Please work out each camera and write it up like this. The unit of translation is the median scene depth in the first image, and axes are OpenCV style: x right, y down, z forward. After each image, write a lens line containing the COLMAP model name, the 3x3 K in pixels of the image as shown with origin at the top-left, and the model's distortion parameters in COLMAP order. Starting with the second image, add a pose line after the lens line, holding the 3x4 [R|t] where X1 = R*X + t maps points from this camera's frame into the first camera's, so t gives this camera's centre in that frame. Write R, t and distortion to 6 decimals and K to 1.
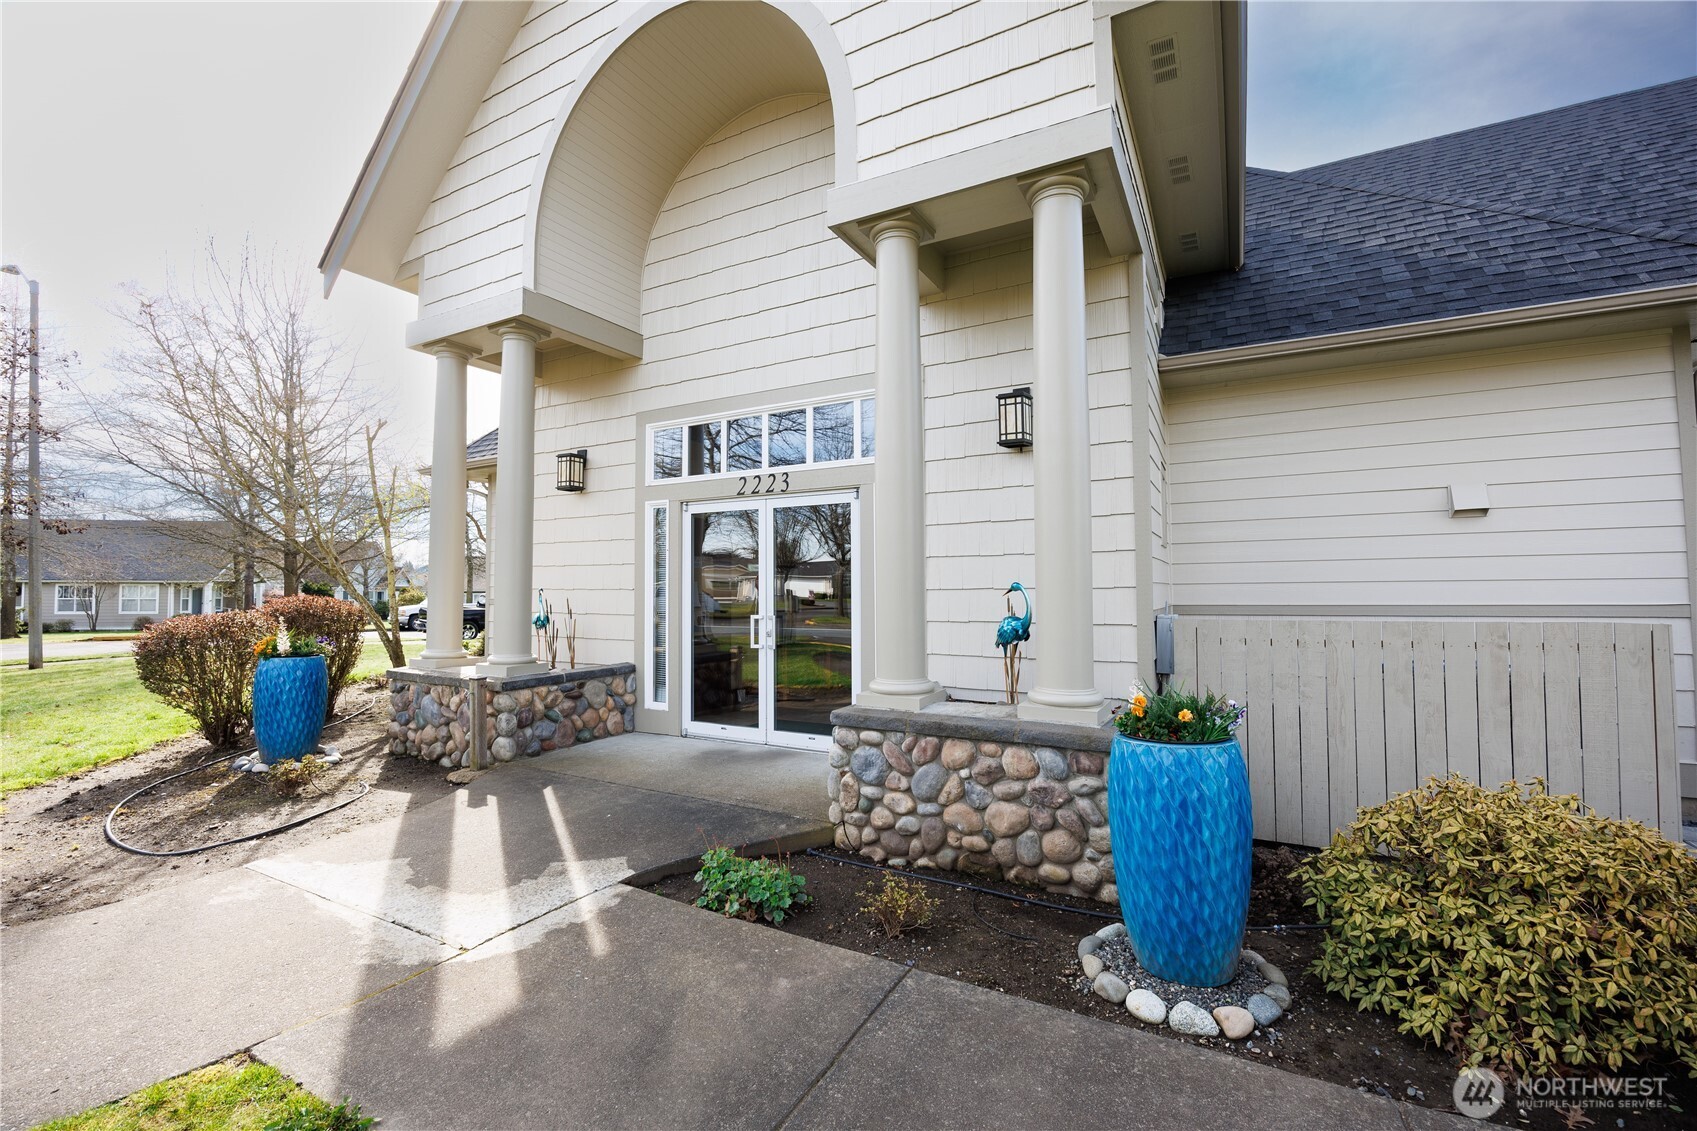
lens RADIAL K [[753.2, 0, 848.5], [0, 753.2, 565.5], [0, 0, 1]] dist [0.000137, 0.000001]
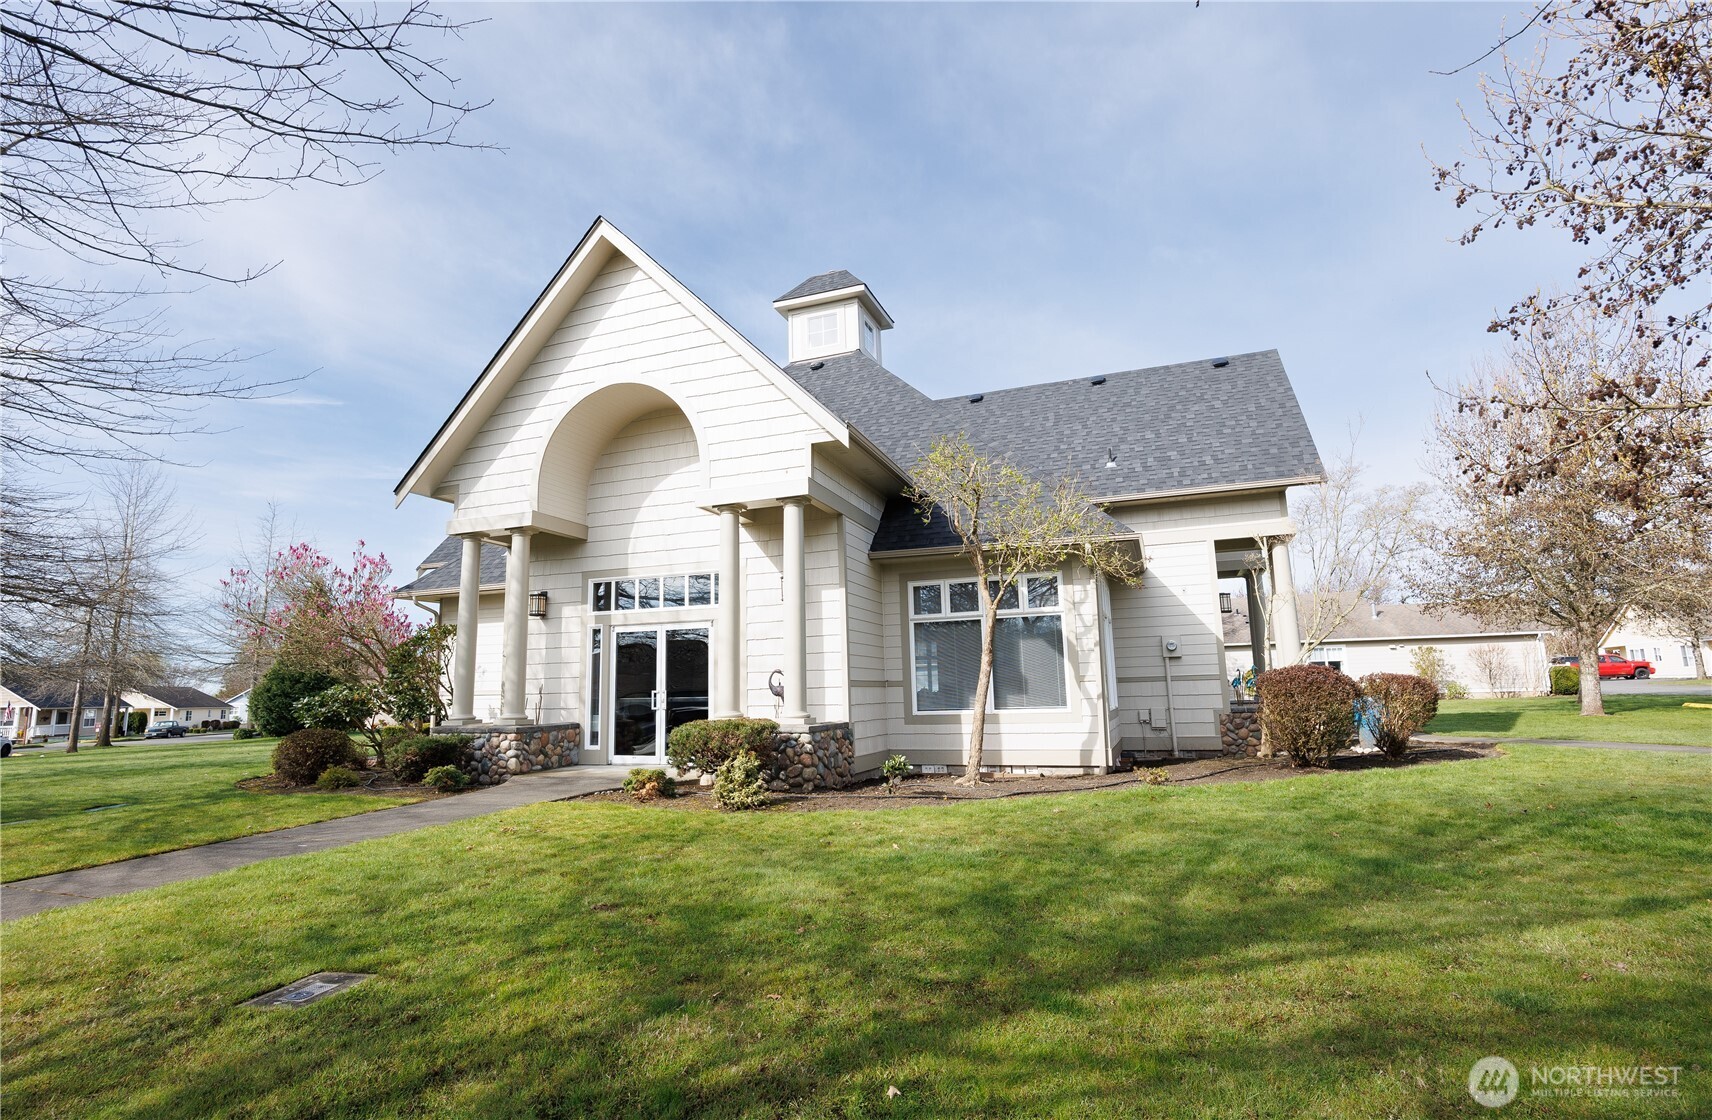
lens RADIAL K [[839.5, 0, 856.0], [0, 839.5, 560.0], [0, 0, 1]] dist [-0.002620, -0.000325]
pose [[0.990610, 0.007383, 0.136519, 0.070802], [0.009926, 0.992022, -0.125673, 0.014713], [-0.136357, 0.125848, 0.982634, -1.012140]]
